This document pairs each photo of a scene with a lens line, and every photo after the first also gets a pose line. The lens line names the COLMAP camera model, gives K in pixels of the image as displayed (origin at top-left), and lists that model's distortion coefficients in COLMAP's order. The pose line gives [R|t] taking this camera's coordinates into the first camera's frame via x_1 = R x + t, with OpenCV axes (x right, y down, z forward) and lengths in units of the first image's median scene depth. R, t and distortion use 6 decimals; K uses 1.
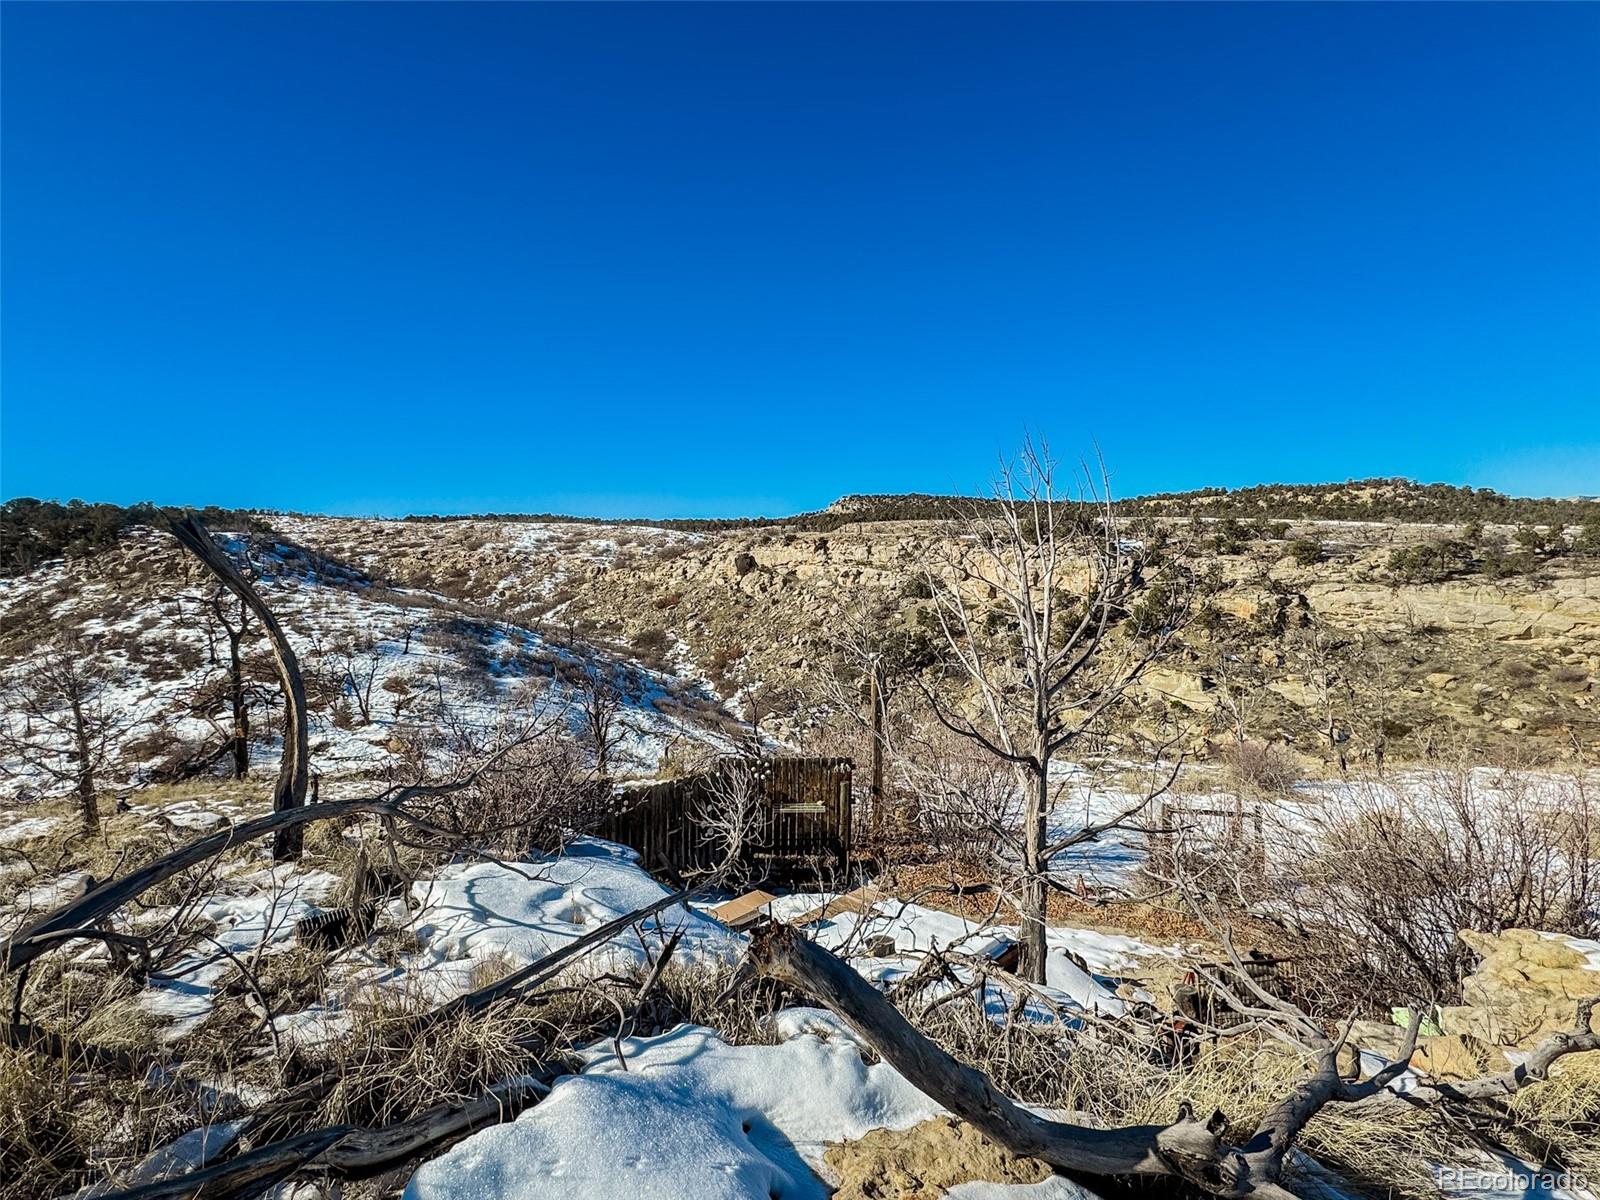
lens RADIAL K [[795.3, 0, 800.7], [0, 795.3, 601.0], [0, 0, 1]] dist [-0.001446, 0.000818]
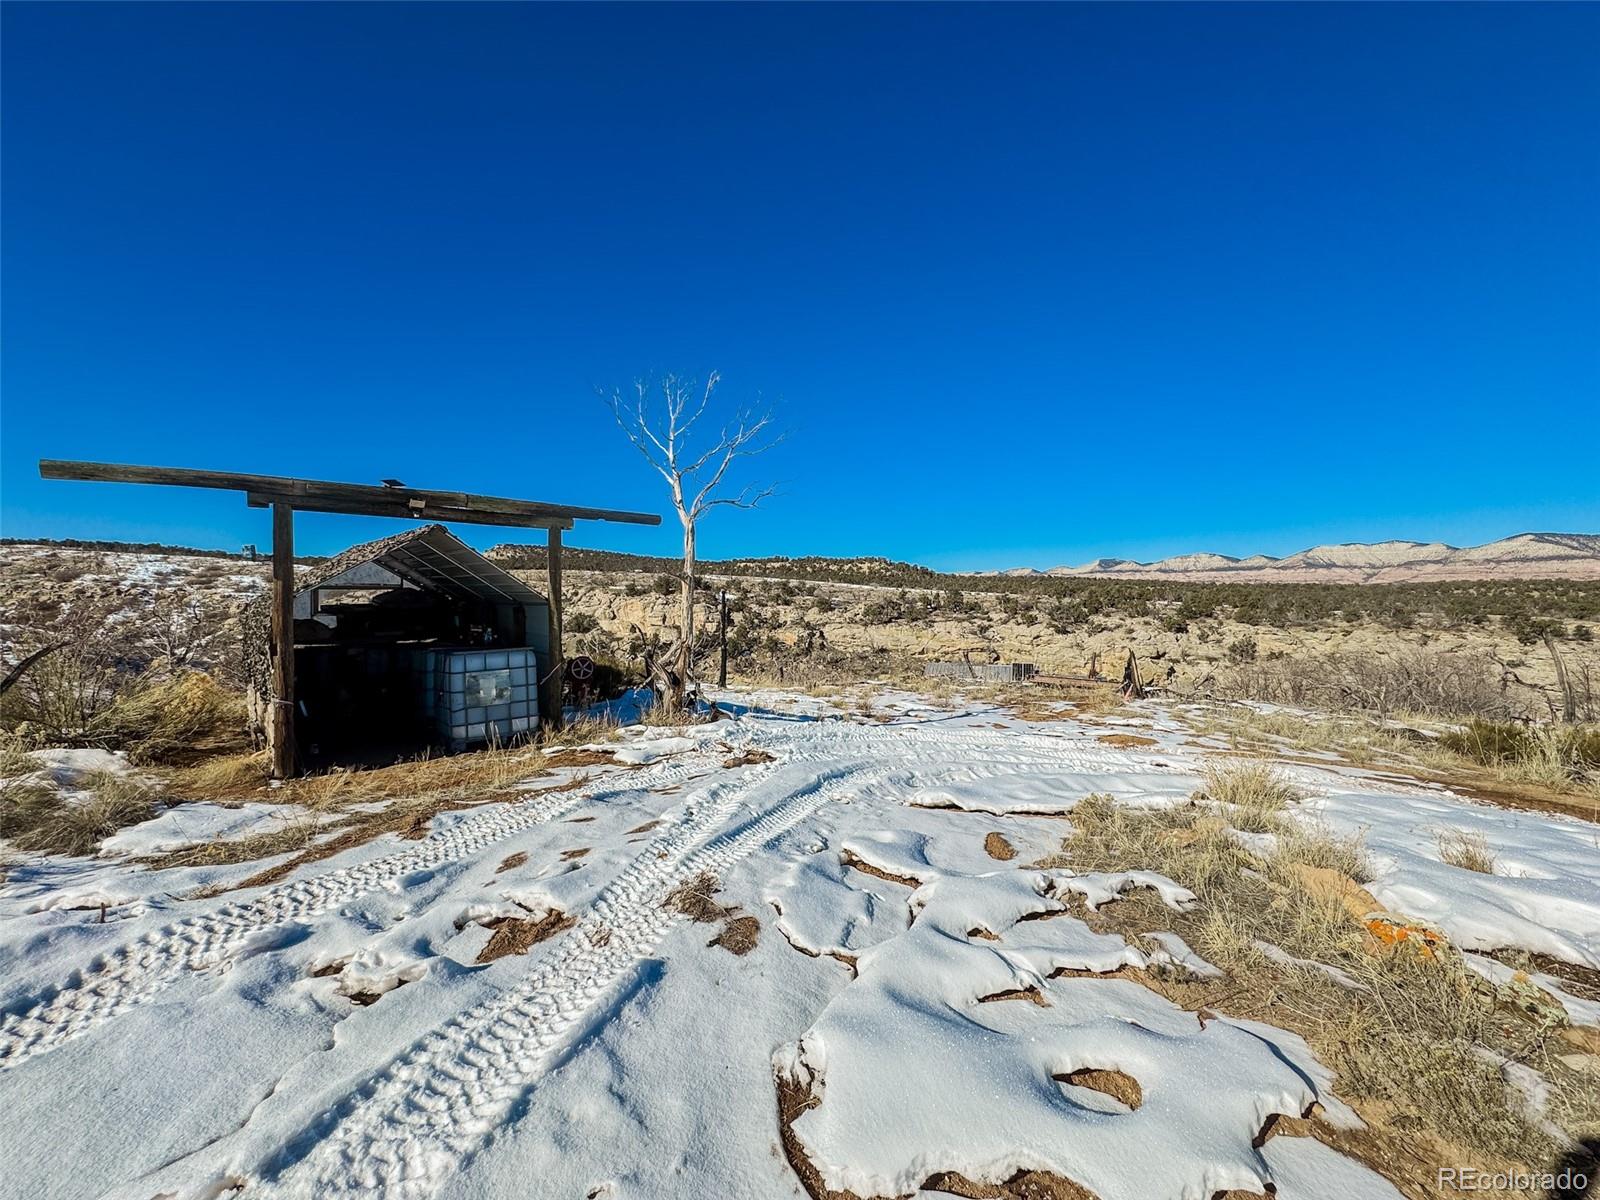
lens RADIAL K [[636.1, 0, 798.5], [0, 636.1, 599.7], [0, 0, 1]] dist [-0.001891, 0.000002]
pose [[0.876307, 0.023158, 0.481196, -0.053317], [0.003112, 0.998551, -0.053724, -0.000769], [-0.481743, 0.048576, 0.874965, -0.145604]]
